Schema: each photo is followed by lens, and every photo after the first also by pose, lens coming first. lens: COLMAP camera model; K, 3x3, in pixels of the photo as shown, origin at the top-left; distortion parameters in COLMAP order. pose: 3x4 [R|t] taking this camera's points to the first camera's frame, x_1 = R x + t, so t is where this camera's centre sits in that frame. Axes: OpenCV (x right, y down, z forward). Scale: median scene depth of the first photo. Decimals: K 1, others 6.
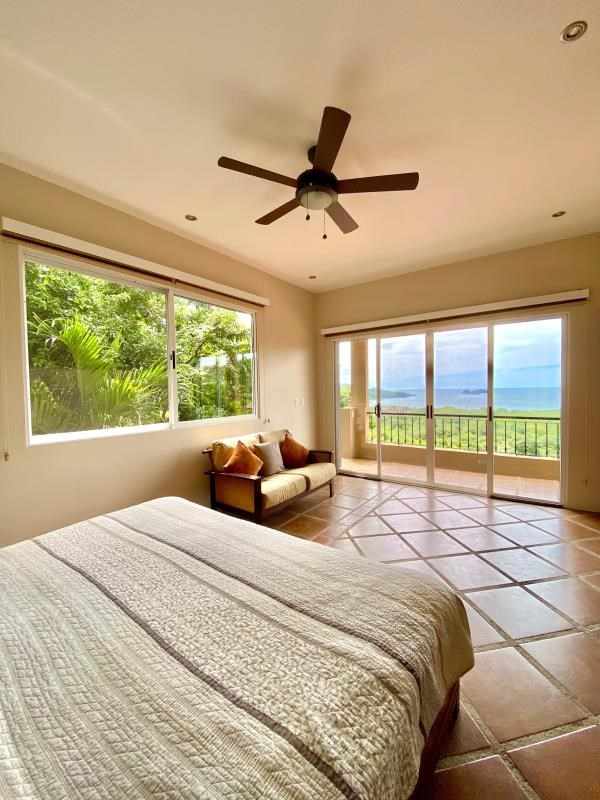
lens RADIAL K [[323.7, 0, 300.0], [0, 323.7, 400.0], [0, 0, 1]] dist [-0.025060, -0.000109]
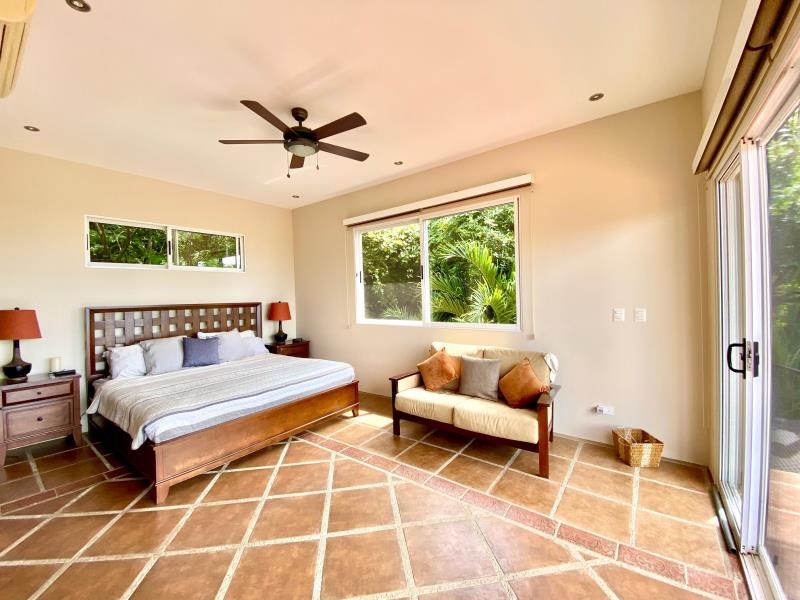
lens RADIAL K [[323.7, 0, 400.0], [0, 323.7, 300.0], [0, 0, 1]] dist [-0.025060, -0.000109]
pose [[-0.012813, 0.016206, -0.999787, 0.831508], [-0.005096, 0.999855, 0.016273, -0.037453], [0.999905, 0.005303, -0.012729, 0.896402]]
